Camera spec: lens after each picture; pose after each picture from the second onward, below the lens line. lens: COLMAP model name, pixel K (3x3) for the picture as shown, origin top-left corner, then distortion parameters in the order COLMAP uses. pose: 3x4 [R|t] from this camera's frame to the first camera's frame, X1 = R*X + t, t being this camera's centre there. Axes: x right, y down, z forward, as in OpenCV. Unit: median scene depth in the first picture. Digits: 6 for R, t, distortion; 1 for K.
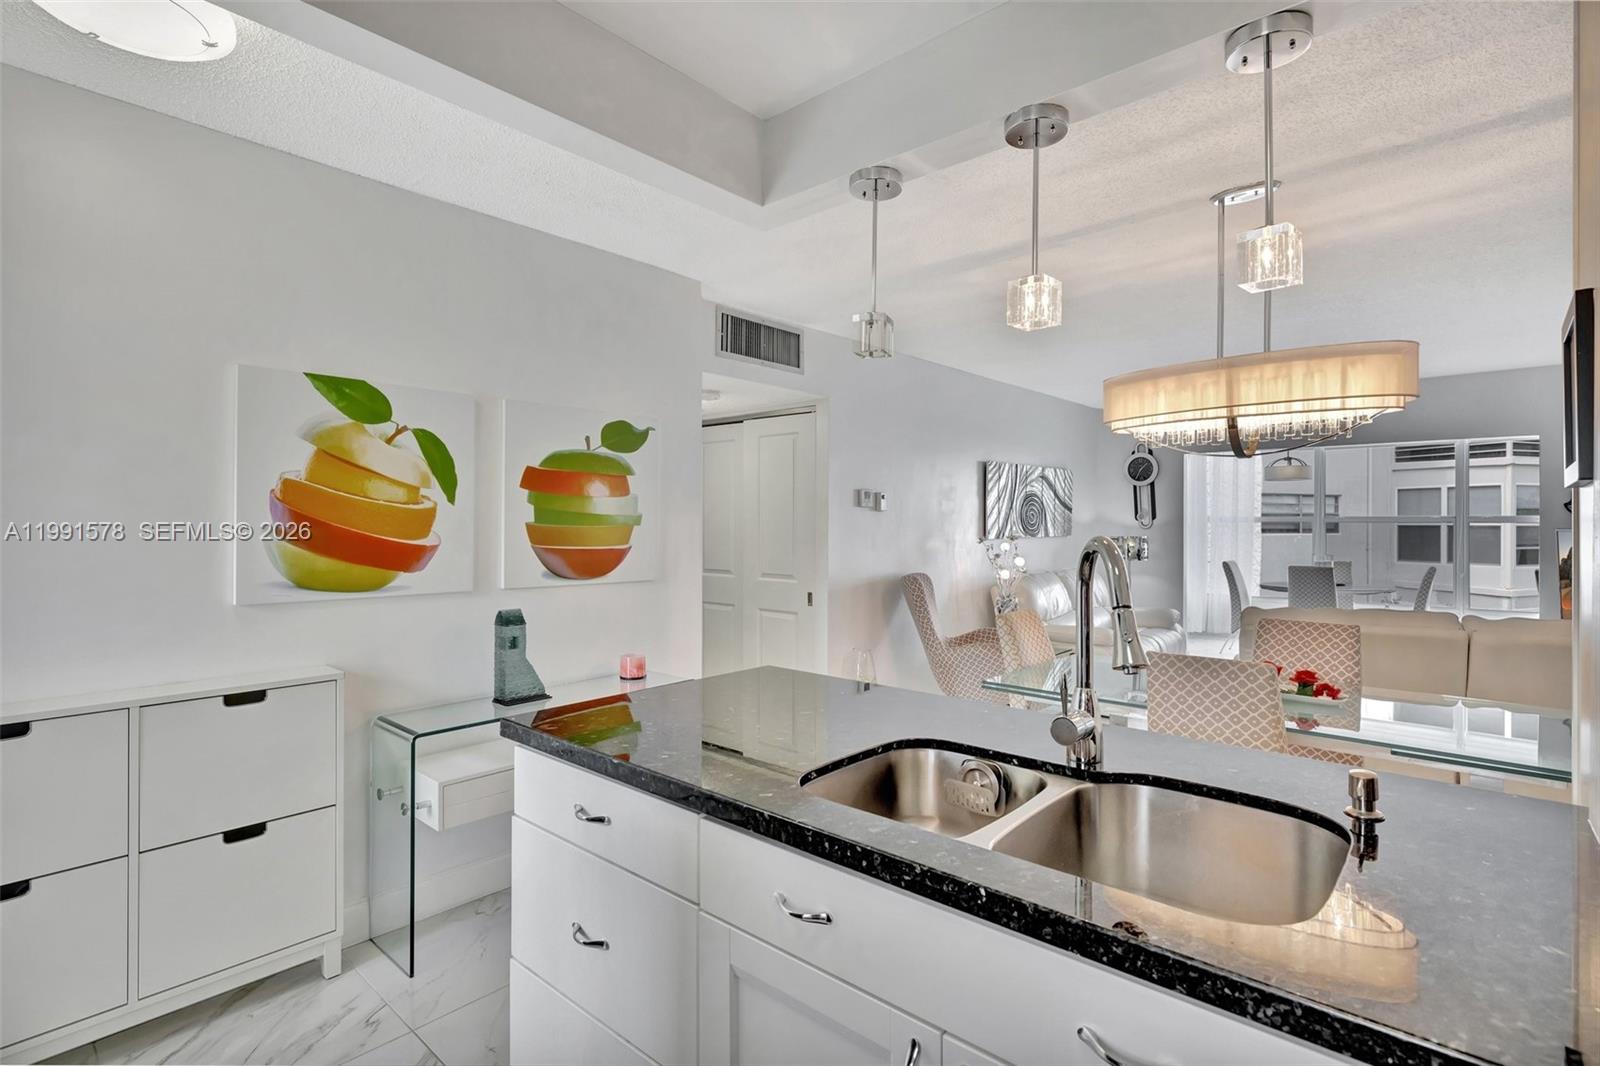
lens RADIAL K [[764.7, 0, 800.0], [0, 764.7, 525.3], [0, 0, 1]] dist [0.002066, 0.000379]
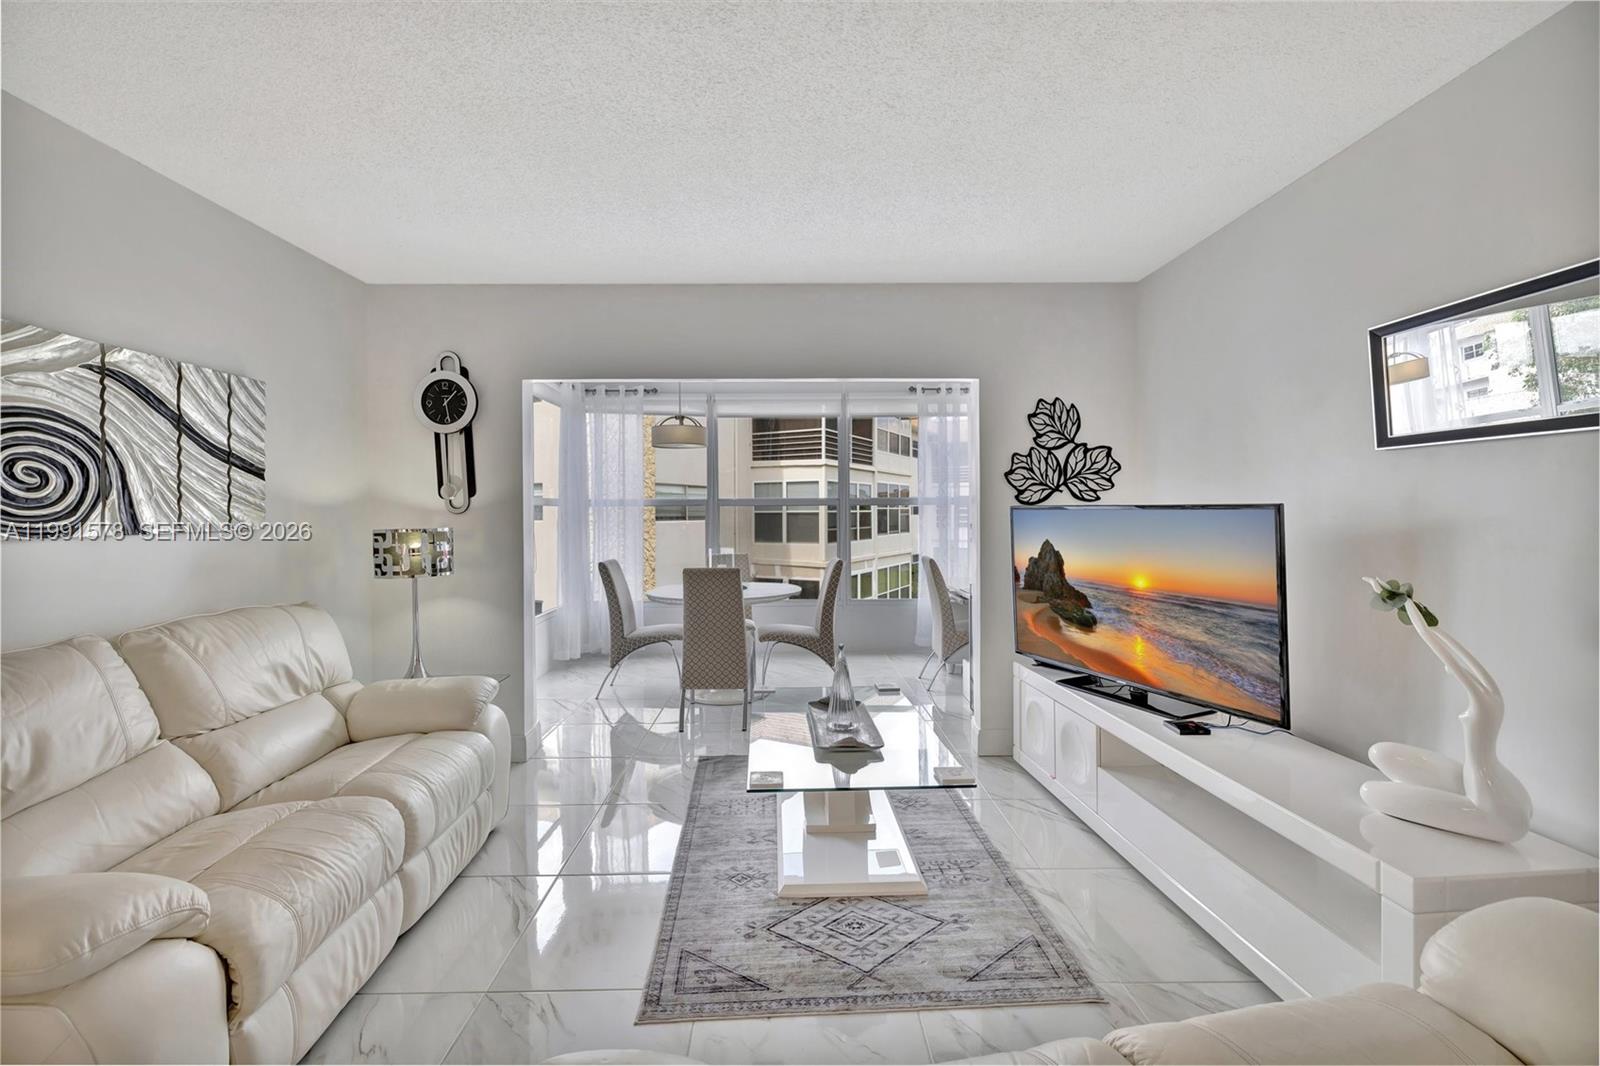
lens RADIAL K [[672.3, 0, 785.5], [0, 672.3, 519.5], [0, 0, 1]] dist [-0.001163, -0.000195]
pose [[0.746201, -0.011385, 0.665624, 0.297964], [0.008116, 0.999935, 0.008005, 0.006591], [-0.665671, -0.000571, 0.746245, 0.474626]]
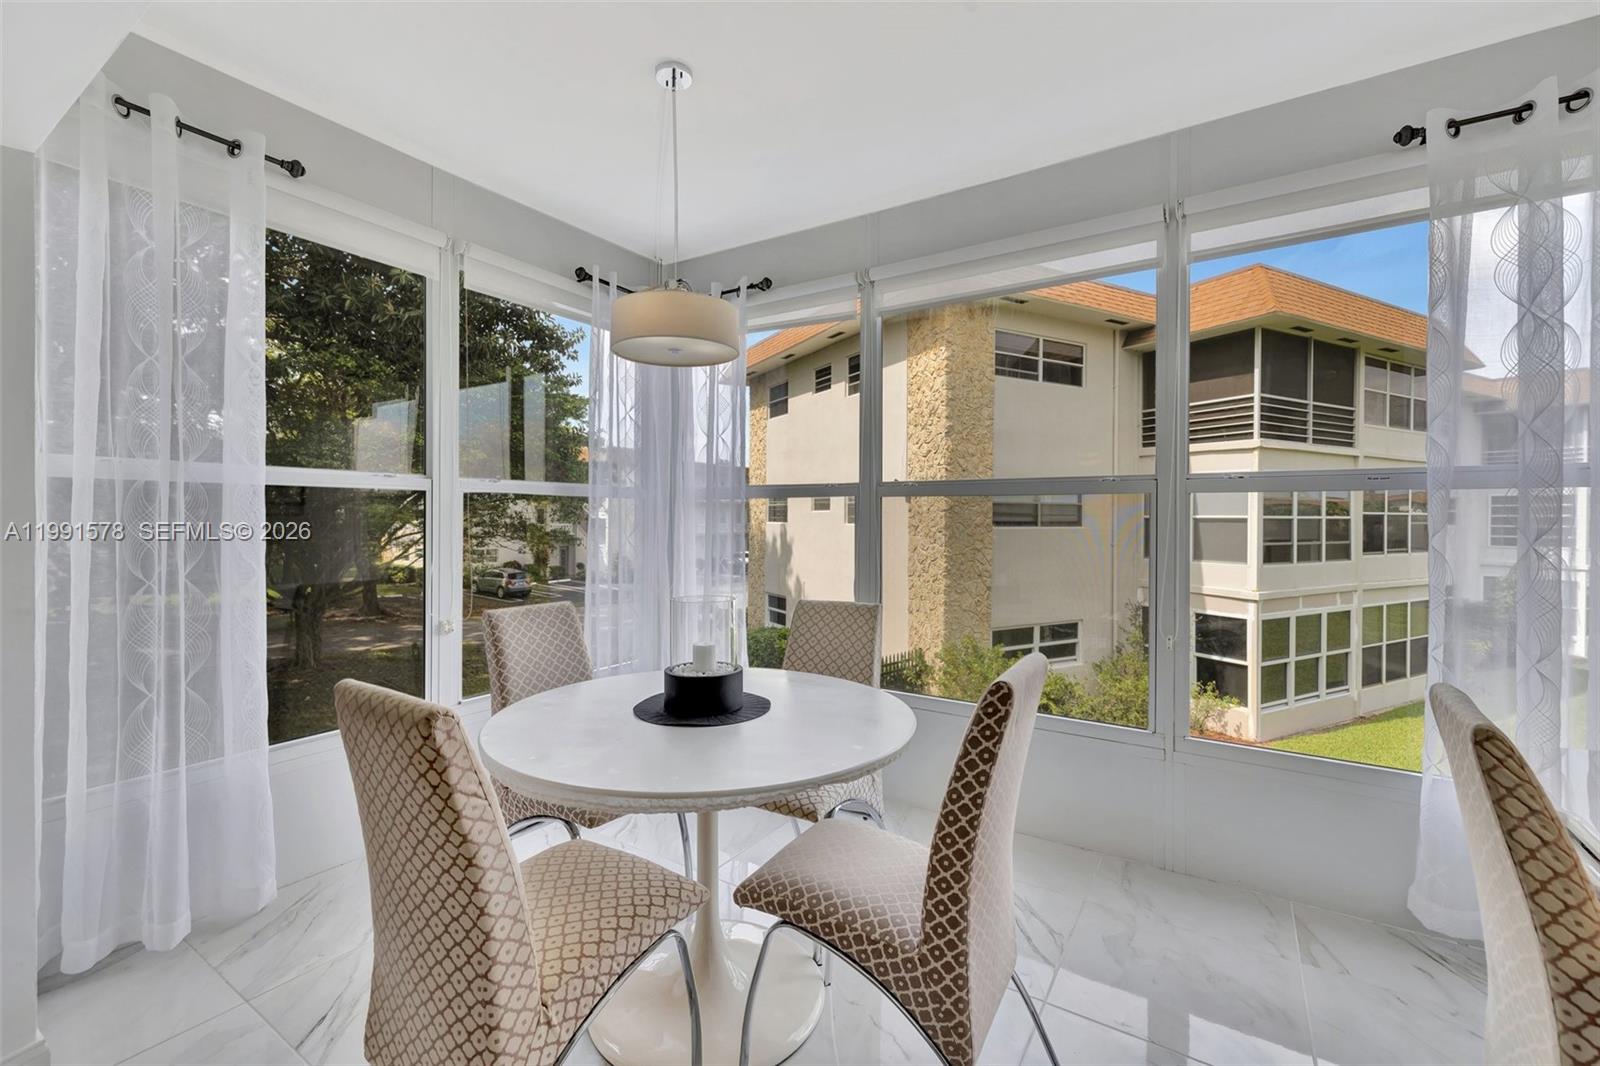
lens RADIAL K [[672.3, 0, 785.5], [0, 672.3, 519.5], [0, 0, 1]] dist [-0.001163, -0.000195]
pose [[0.990142, 0.004468, 0.139998, 0.695434], [-0.004465, 0.999990, -0.000336, 0.010407], [-0.139998, -0.000292, 0.990152, 0.765906]]
